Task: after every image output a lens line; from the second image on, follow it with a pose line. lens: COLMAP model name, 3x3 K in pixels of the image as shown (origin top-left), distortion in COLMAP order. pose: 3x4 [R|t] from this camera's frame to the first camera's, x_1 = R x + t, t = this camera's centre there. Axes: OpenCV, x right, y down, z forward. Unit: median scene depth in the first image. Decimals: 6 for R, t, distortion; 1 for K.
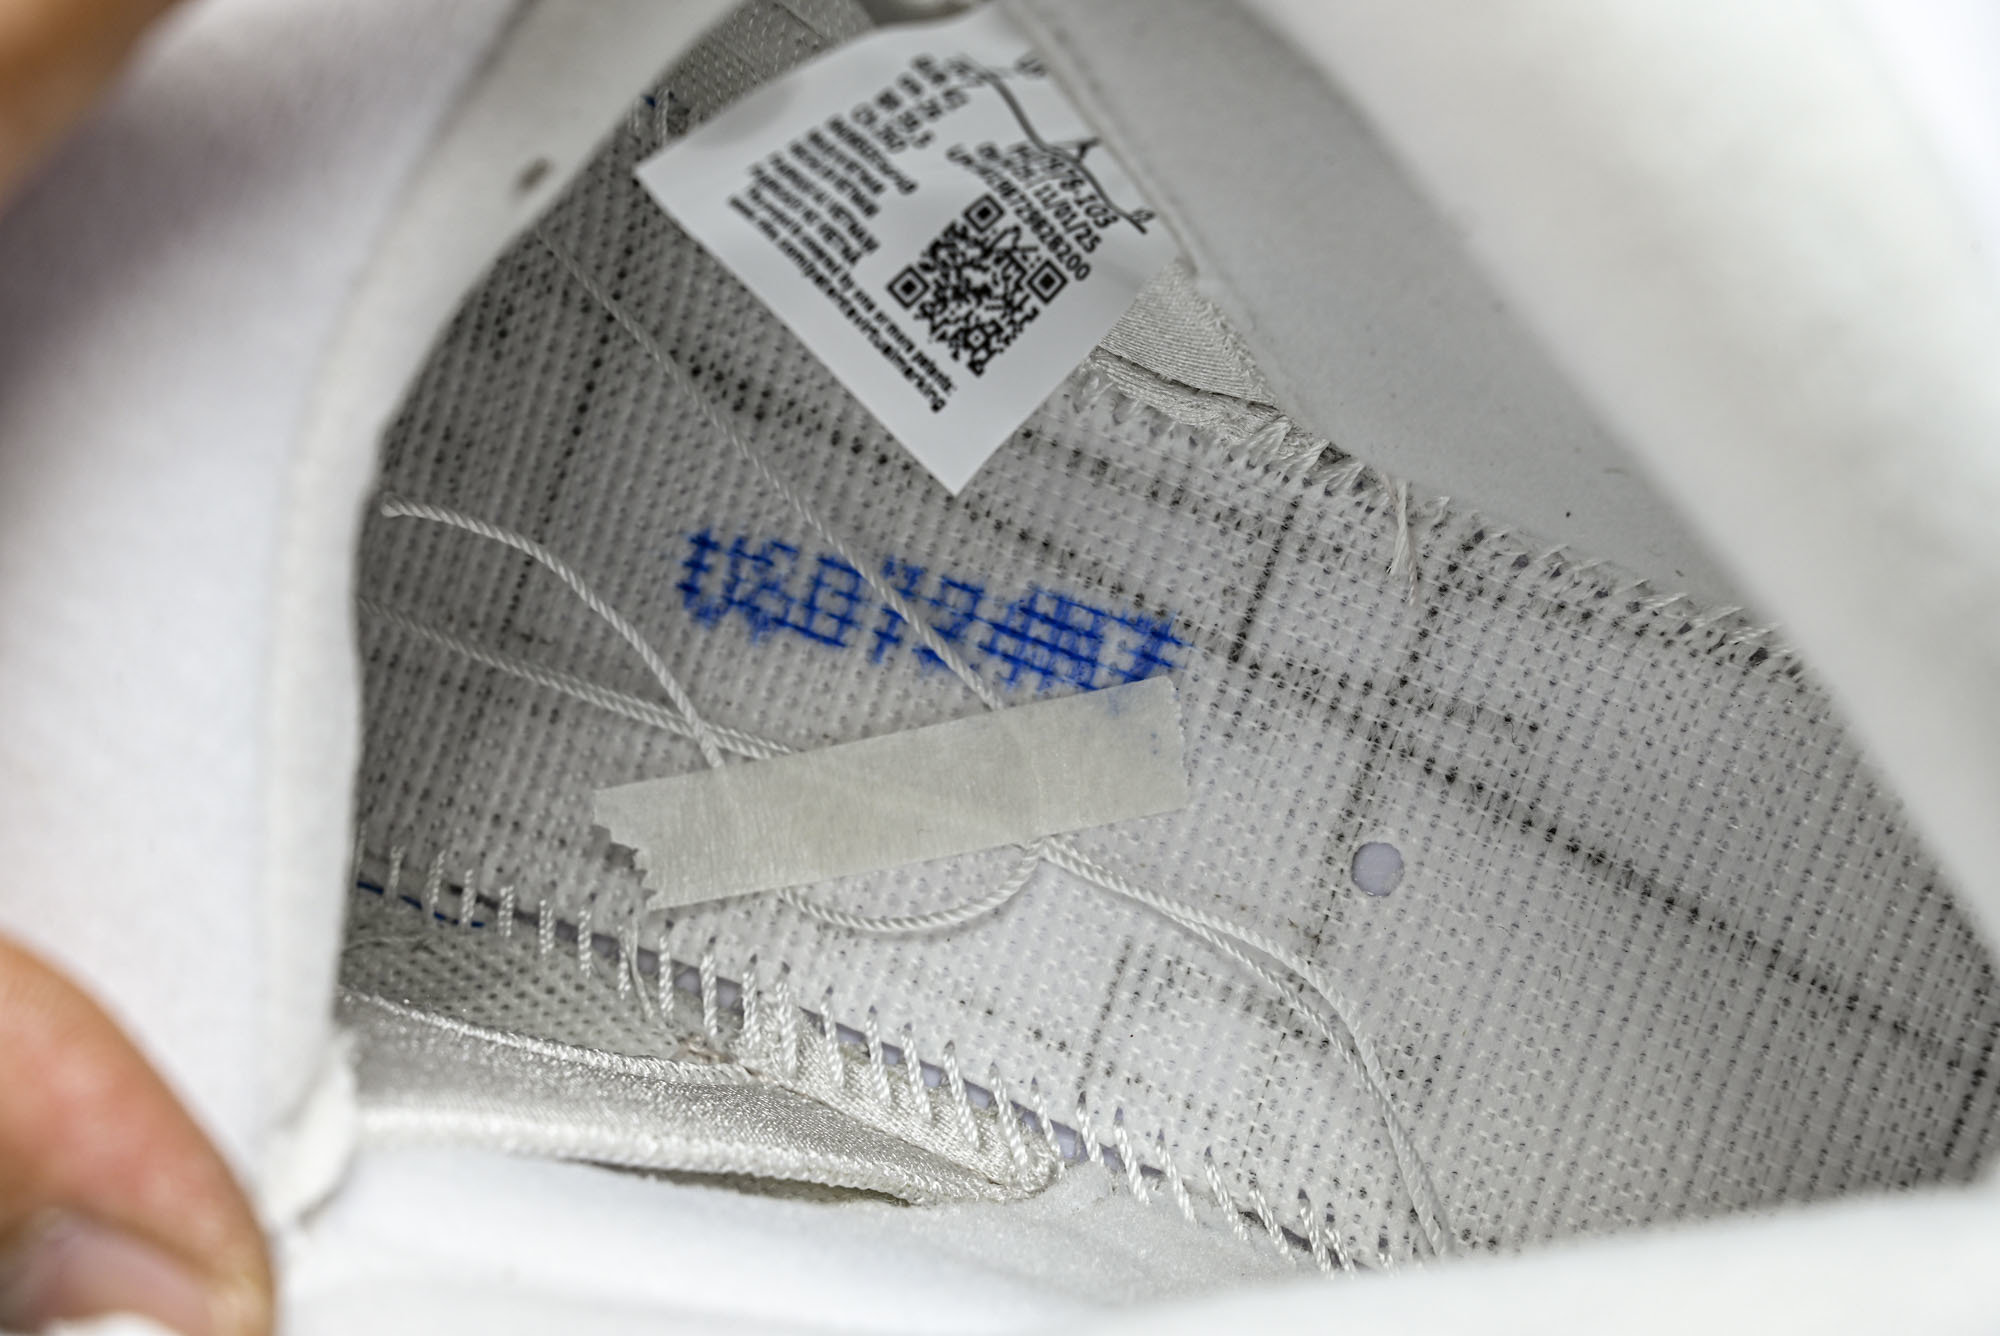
lens RADIAL K [[4004.1, 0, 1000.0], [0, 4004.1, 668.0], [0, 0, 1]] dist [-0.030583, -0.099918]
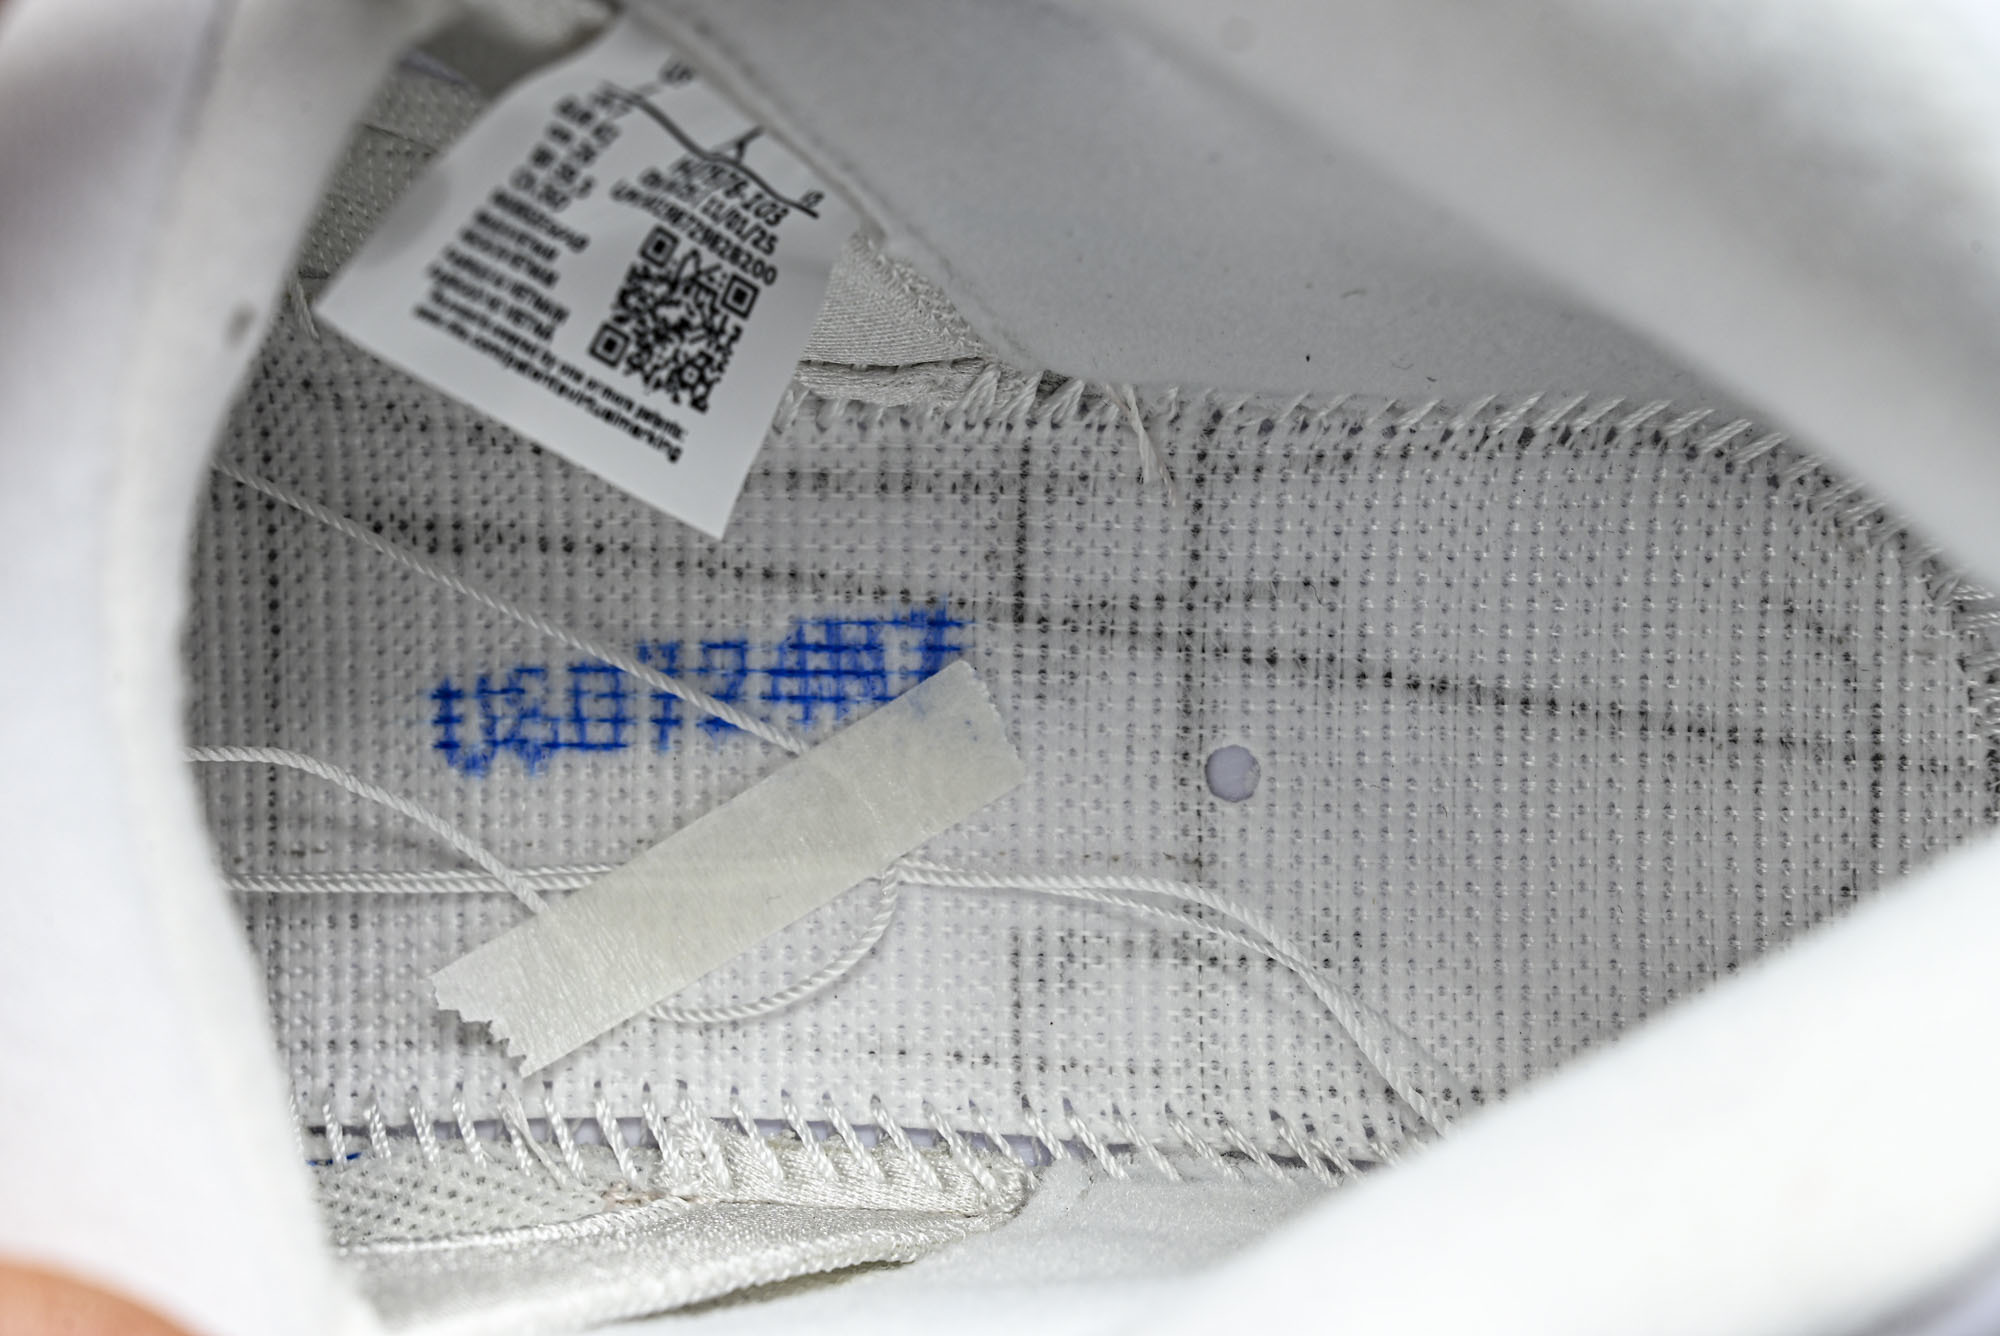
lens RADIAL K [[4004.1, 0, 1000.0], [0, 4004.1, 668.0], [0, 0, 1]] dist [-0.030583, -0.099918]
pose [[0.932697, -0.330807, 0.143675, -0.097445], [0.334973, 0.942214, -0.005131, 0.013219], [-0.133675, 0.052913, 0.989612, 0.047685]]
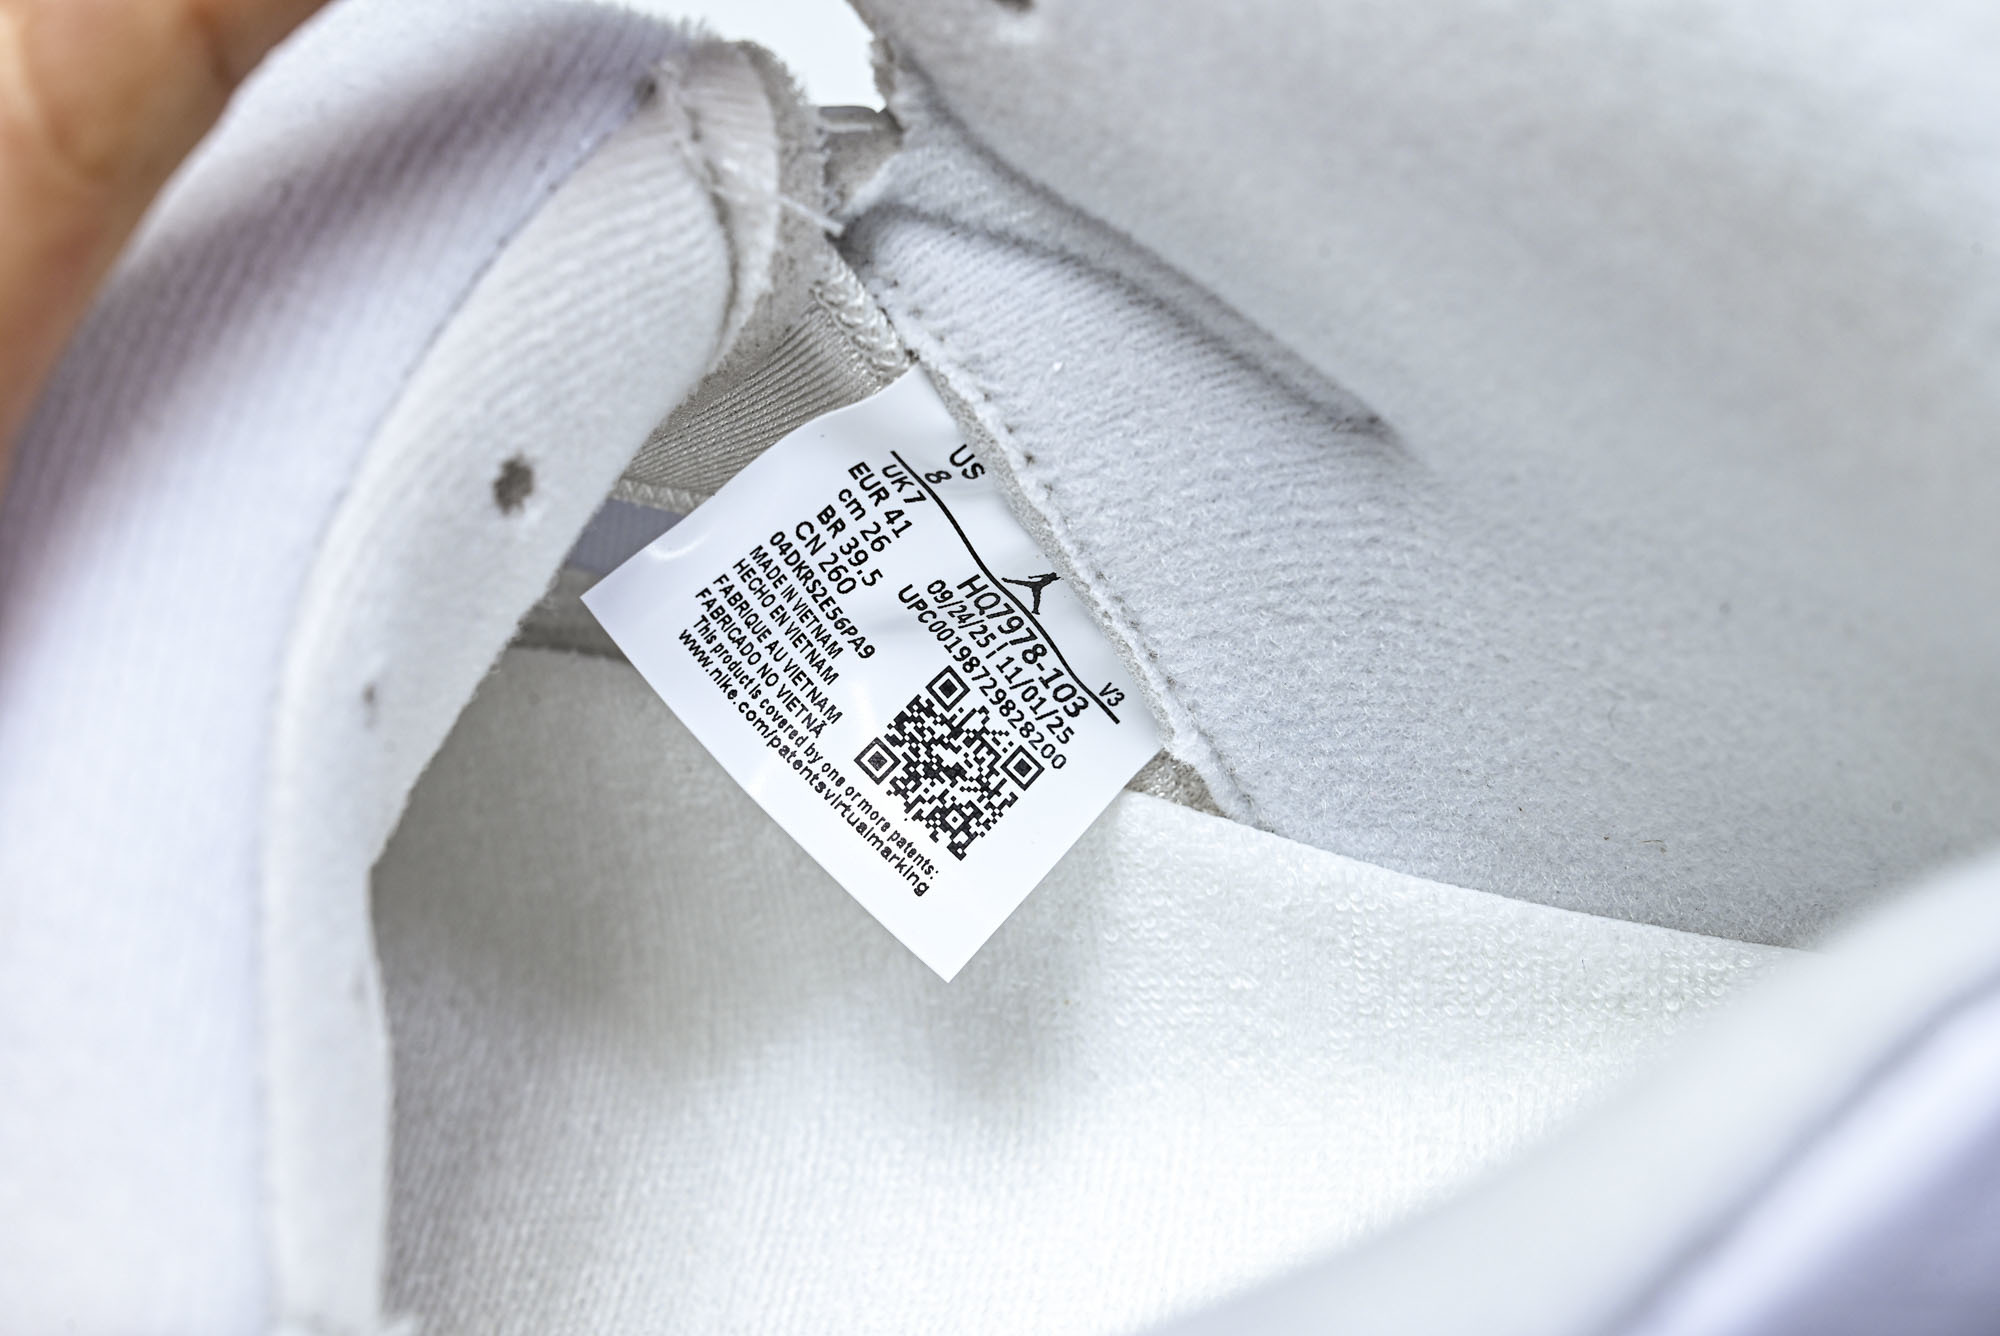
lens RADIAL K [[4004.1, 0, 1000.0], [0, 4004.1, 668.0], [0, 0, 1]] dist [-0.030583, -0.099918]
pose [[0.992844, -0.117874, -0.019151, 0.027901], [0.081585, 0.786623, -0.612019, 0.481724], [0.087206, 0.606077, 0.790611, 0.214109]]
